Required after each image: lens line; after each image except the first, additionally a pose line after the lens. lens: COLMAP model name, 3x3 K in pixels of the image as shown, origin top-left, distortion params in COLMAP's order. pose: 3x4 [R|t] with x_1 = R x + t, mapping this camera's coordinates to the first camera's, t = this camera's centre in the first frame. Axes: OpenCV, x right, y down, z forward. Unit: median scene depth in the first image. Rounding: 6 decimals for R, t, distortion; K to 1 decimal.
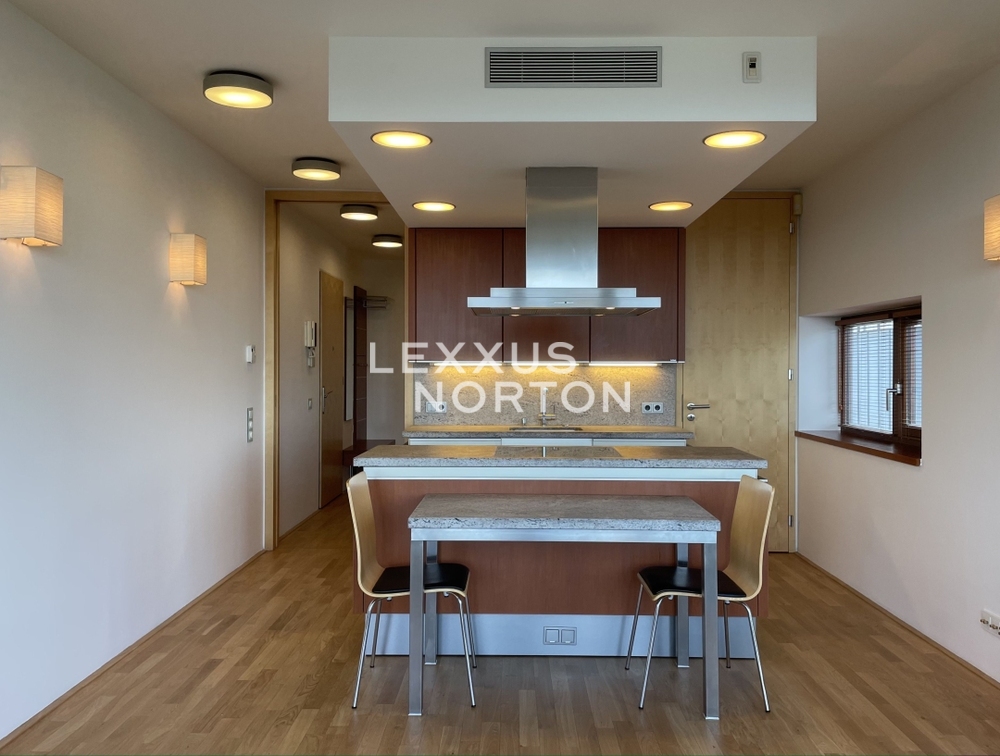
lens RADIAL K [[830.1, 0, 502.1], [0, 830.1, 367.1], [0, 0, 1]] dist [0.118540, -0.149718]
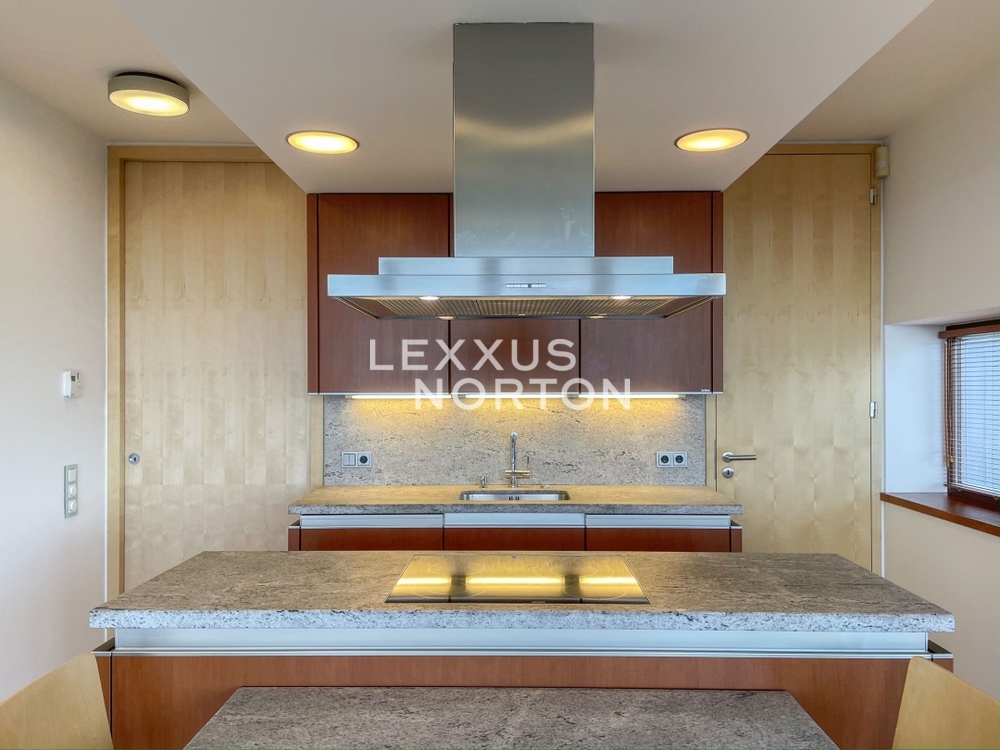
lens RADIAL K [[784.8, 0, 496.0], [0, 784.8, 375.9], [0, 0, 1]] dist [0.116514, -0.200523]
pose [[0.999989, -0.004631, -0.001113, 0.038802], [0.004617, 0.999922, -0.011621, -0.013472], [0.001167, 0.011616, 0.999932, 0.368489]]
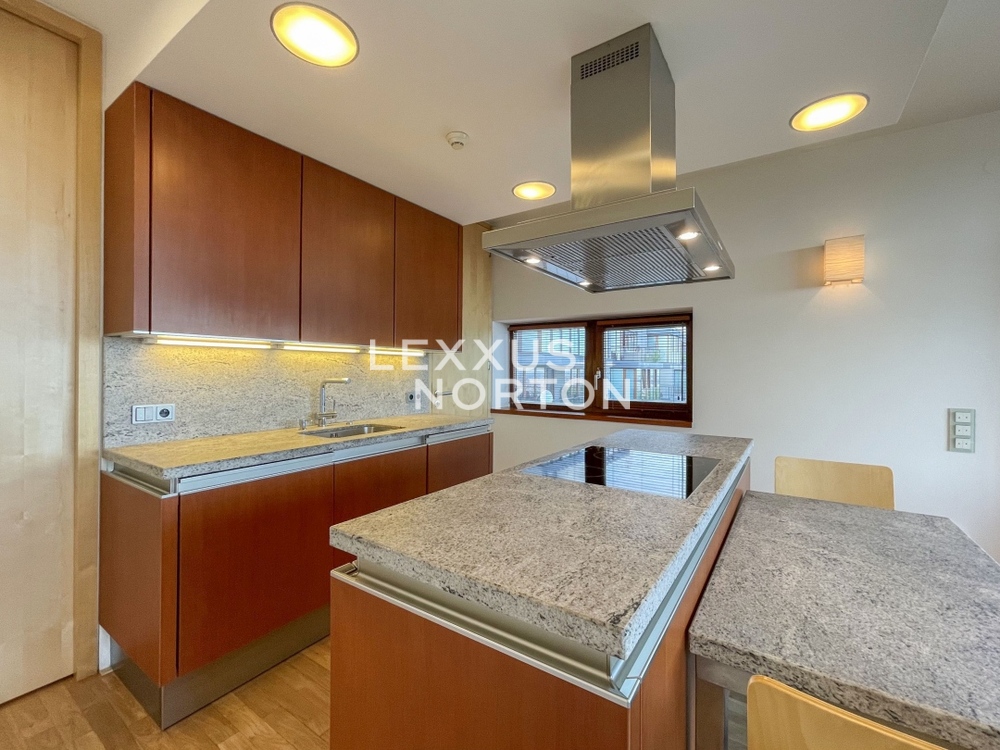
lens RADIAL K [[433.3, 0, 500.0], [0, 433.3, 375.0], [0, 0, 1]] dist [-0.000748, 0.000330]
pose [[0.541666, -0.006608, 0.840568, -0.216938], [-0.004841, 0.999928, 0.010980, 0.016362], [-0.840580, -0.010017, 0.541595, 0.654567]]
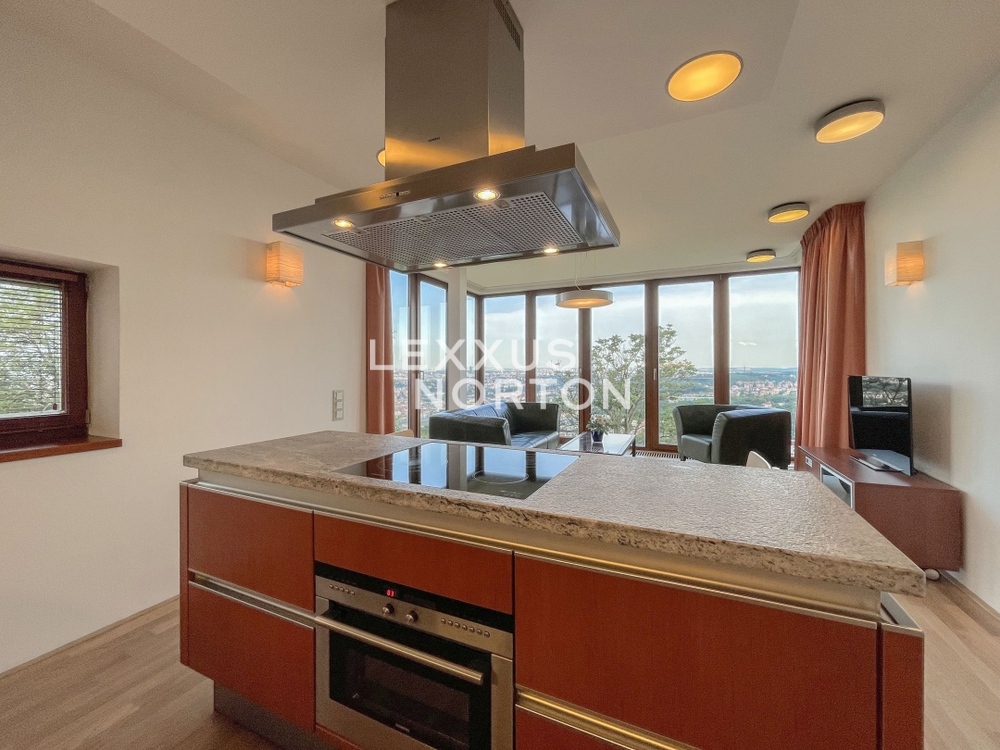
lens RADIAL K [[401.6, 0, 501.4], [0, 401.6, 370.4], [0, 0, 1]] dist [0.000524, 0.000627]
pose [[-0.913695, -0.012400, 0.406211, -0.059685], [-0.009768, 0.999916, 0.008553, 0.016752], [-0.406283, 0.003847, -0.913739, 0.920671]]
